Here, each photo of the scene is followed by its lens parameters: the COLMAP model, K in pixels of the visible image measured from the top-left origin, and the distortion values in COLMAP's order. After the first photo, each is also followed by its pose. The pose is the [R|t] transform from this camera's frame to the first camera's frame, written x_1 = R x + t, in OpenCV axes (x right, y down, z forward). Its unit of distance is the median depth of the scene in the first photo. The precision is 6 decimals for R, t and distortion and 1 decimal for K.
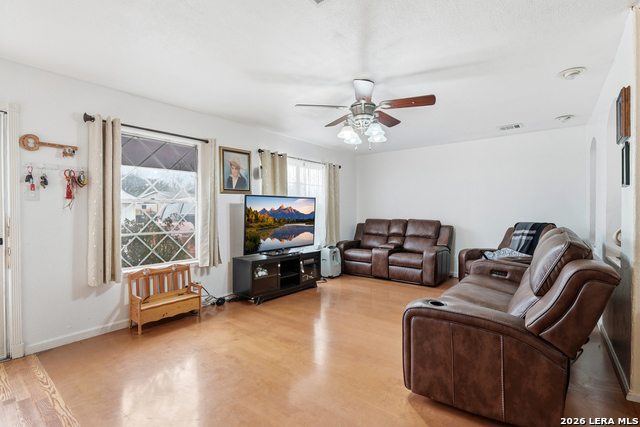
lens RADIAL K [[295.2, 0, 326.8], [0, 295.2, 214.4], [0, 0, 1]] dist [-0.005907, -0.000500]
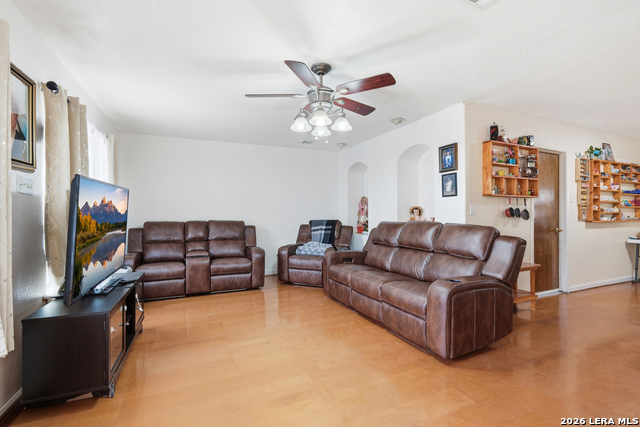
lens RADIAL K [[295.2, 0, 323.5], [0, 295.2, 209.8], [0, 0, 1]] dist [-0.005907, -0.000500]
pose [[0.472689, 0.008057, 0.881193, -0.364481], [0.012555, 0.999795, -0.015876, 0.002602], [-0.881140, 0.018568, 0.472491, 0.315874]]
